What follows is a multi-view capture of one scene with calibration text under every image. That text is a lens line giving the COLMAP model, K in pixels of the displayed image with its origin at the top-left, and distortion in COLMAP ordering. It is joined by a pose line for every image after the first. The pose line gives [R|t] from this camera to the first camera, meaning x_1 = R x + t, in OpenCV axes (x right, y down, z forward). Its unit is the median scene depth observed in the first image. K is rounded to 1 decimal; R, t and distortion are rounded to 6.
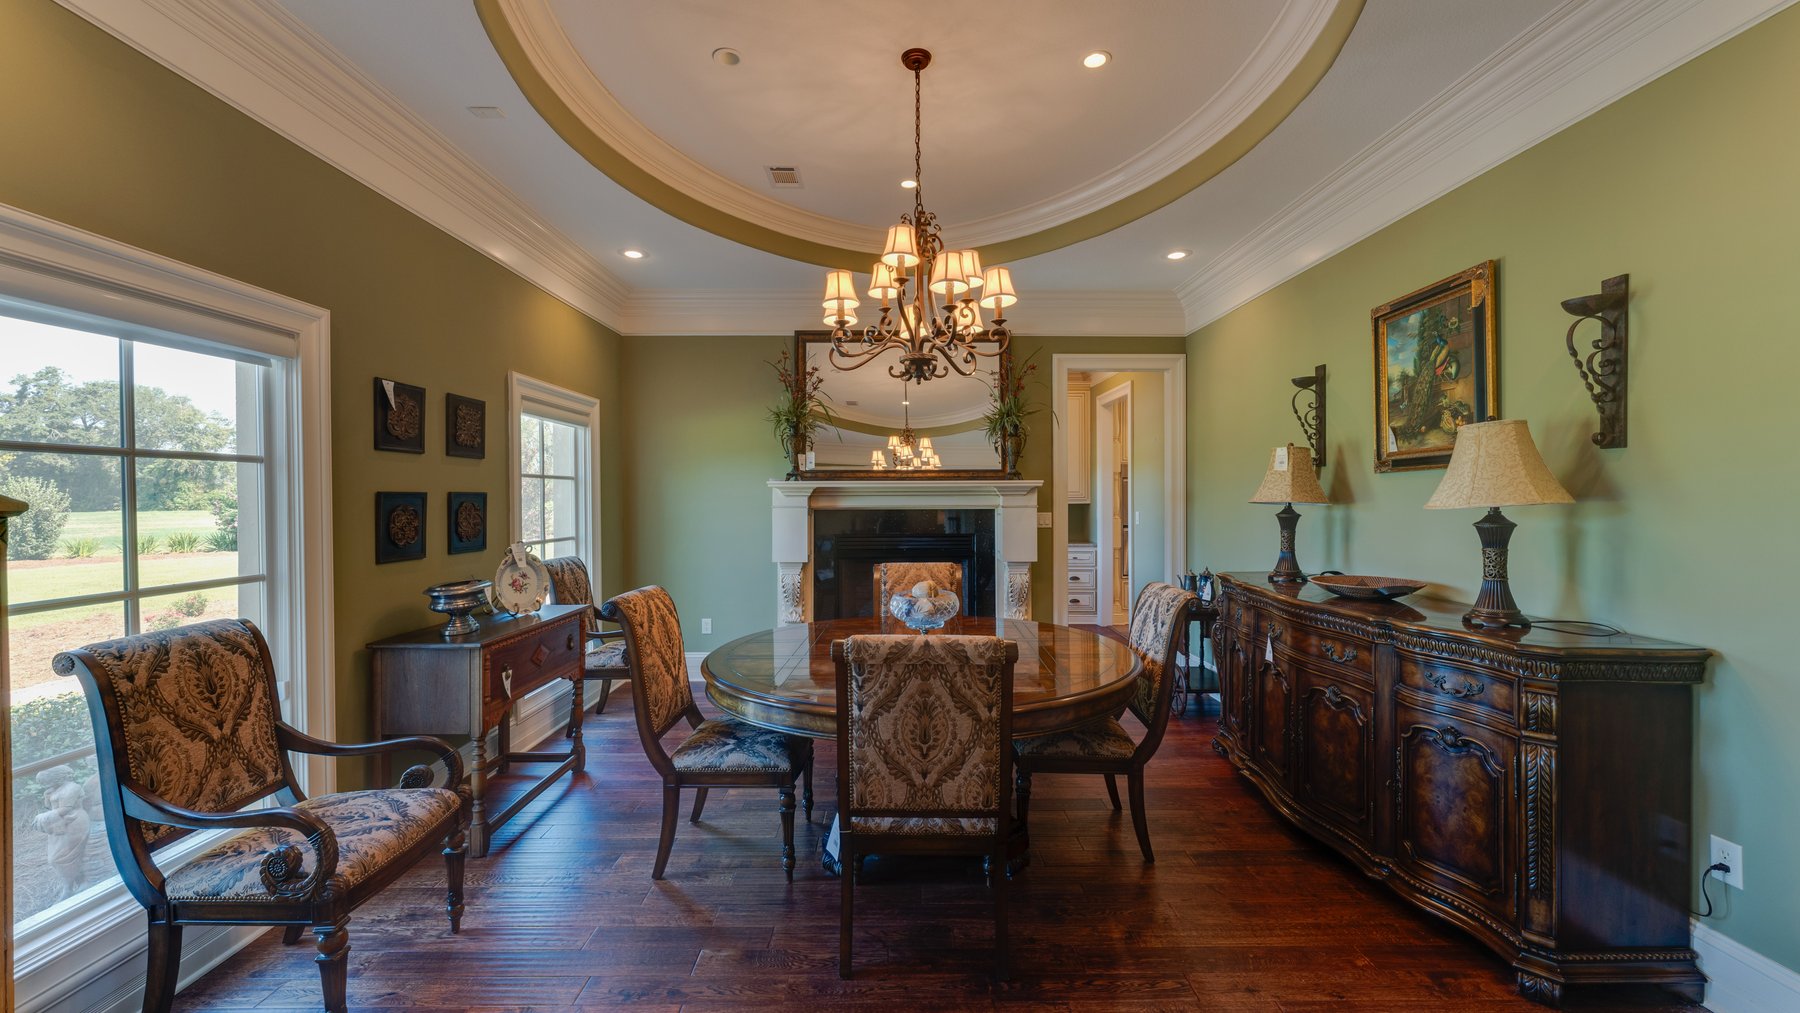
lens RADIAL K [[745.1, 0, 903.4], [0, 745.1, 499.4], [0, 0, 1]] dist [-0.000659, 0.000041]
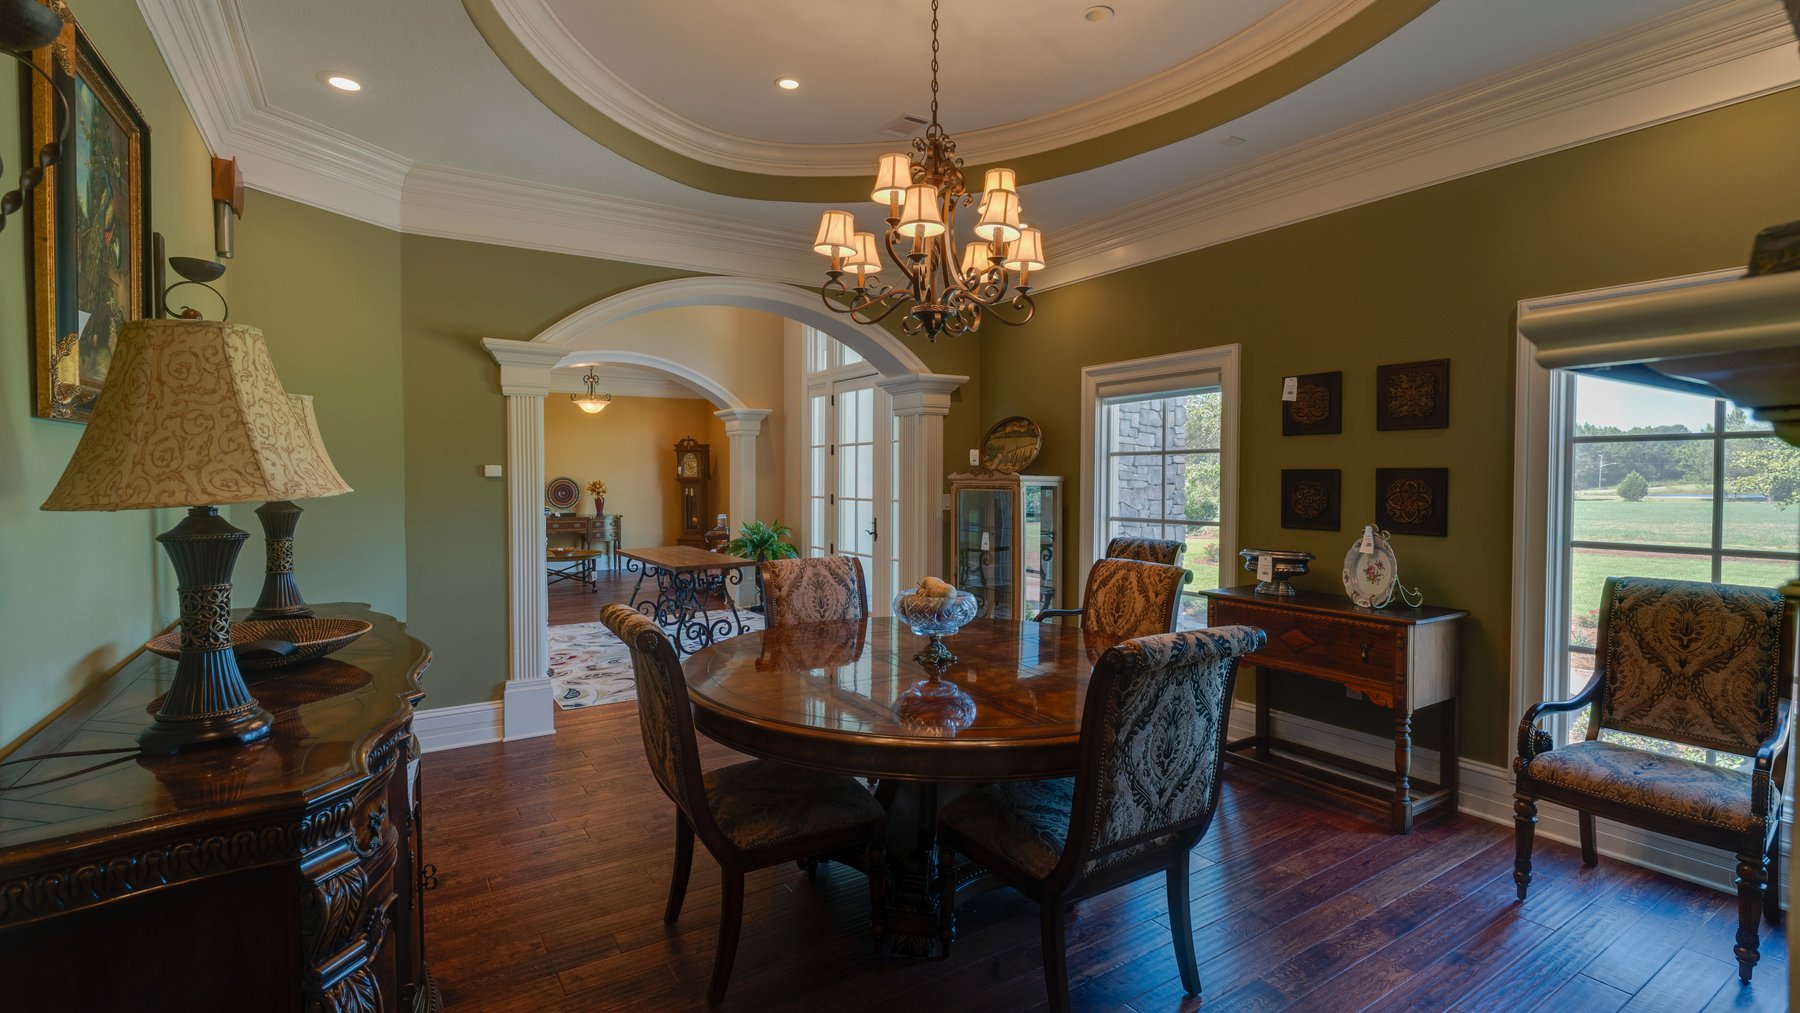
lens RADIAL K [[745.1, 0, 903.4], [0, 745.1, 499.4], [0, 0, 1]] dist [-0.000659, 0.000041]
pose [[-0.828791, 0.030767, -0.558711, 0.507735], [0.009093, 0.999096, 0.041530, -0.017769], [0.559484, 0.029339, -0.828322, 1.636386]]
